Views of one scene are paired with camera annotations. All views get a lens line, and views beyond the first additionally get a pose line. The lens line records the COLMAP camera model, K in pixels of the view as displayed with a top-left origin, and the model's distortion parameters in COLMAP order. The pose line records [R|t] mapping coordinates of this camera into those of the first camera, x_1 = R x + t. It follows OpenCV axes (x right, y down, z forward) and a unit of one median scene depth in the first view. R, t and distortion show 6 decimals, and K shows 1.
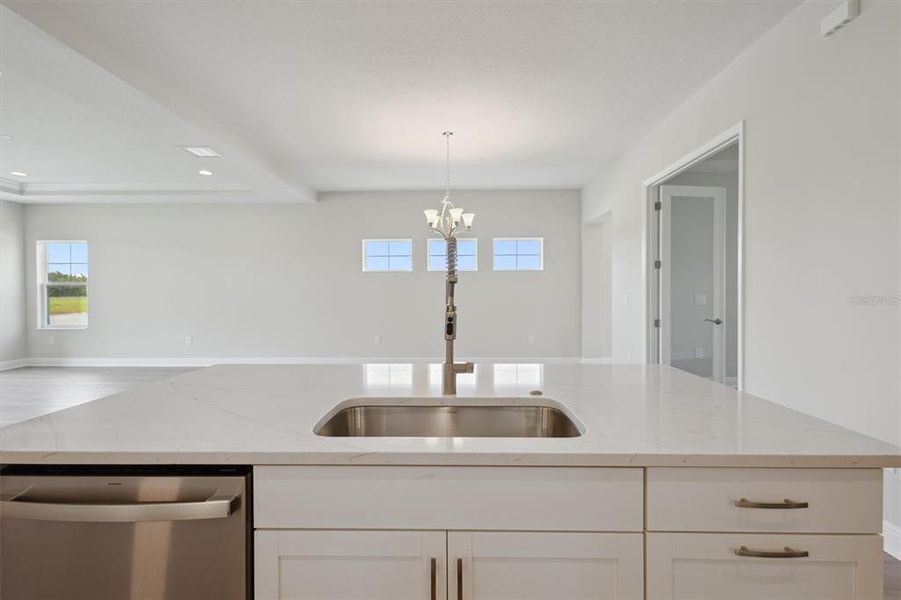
lens RADIAL K [[416.3, 0, 452.5], [0, 416.3, 298.7], [0, 0, 1]] dist [0.008214, -0.000023]
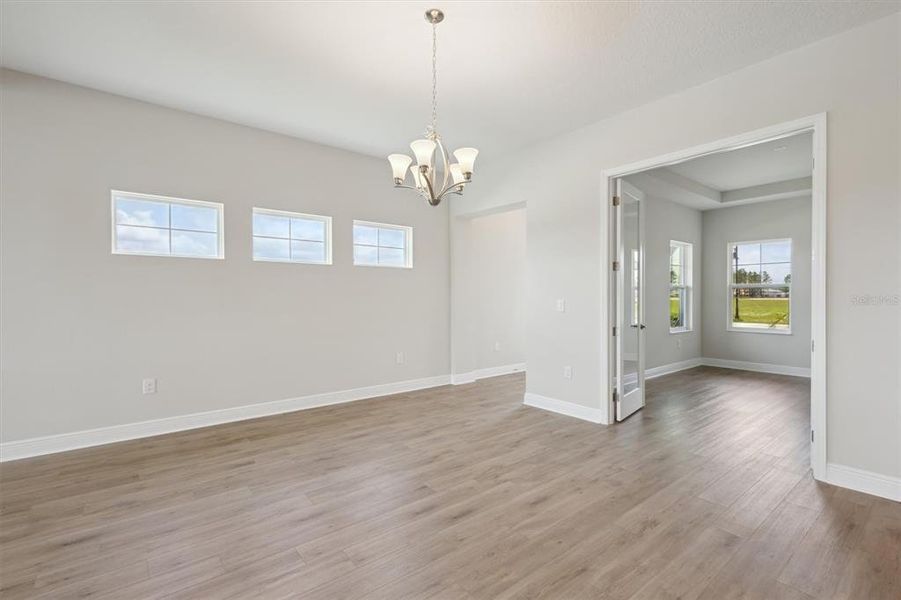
lens RADIAL K [[411.0, 0, 453.1], [0, 411.0, 295.8], [0, 0, 1]] dist [0.002621, -0.000289]
pose [[0.771131, 0.004930, 0.636658, -0.338080], [0.004646, 0.999900, -0.013371, -0.007458], [-0.636660, 0.013269, 0.771031, 0.541739]]
